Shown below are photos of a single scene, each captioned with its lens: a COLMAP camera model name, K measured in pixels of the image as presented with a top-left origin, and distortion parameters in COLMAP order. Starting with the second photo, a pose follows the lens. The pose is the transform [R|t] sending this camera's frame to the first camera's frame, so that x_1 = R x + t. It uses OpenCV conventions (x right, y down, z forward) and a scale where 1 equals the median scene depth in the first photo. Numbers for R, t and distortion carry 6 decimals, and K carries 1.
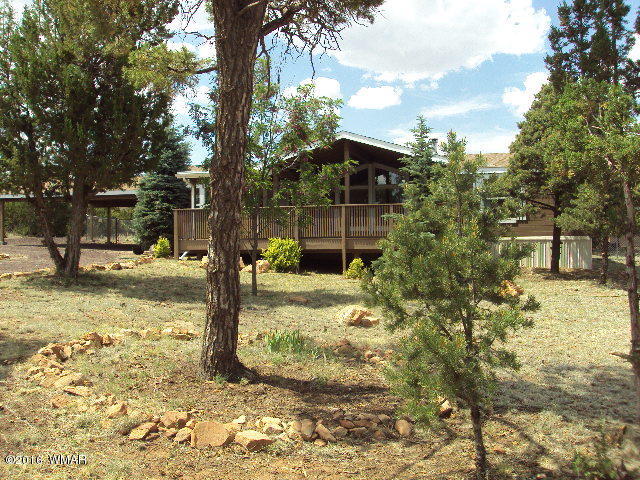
lens RADIAL K [[616.4, 0, 299.6], [0, 616.4, 221.0], [0, 0, 1]] dist [-0.097148, 0.013281]
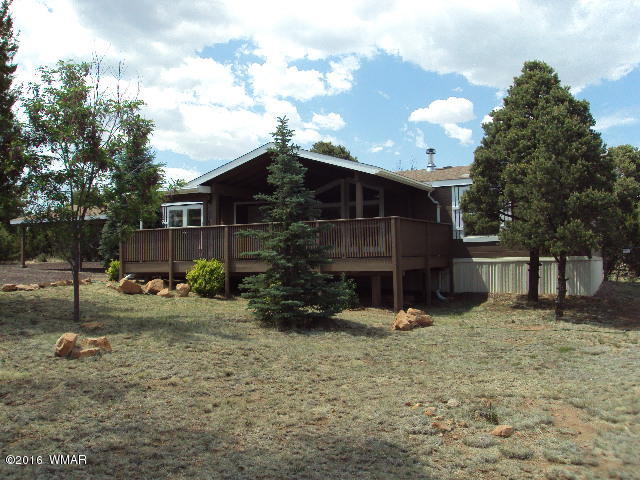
lens RADIAL K [[616.4, 0, 299.6], [0, 616.4, 221.0], [0, 0, 1]] dist [-0.097148, 0.013281]
pose [[0.973486, -0.018196, -0.228020, 0.316323], [0.008587, 0.999036, -0.043062, 0.010099], [0.228584, 0.039962, 0.972704, 0.125233]]
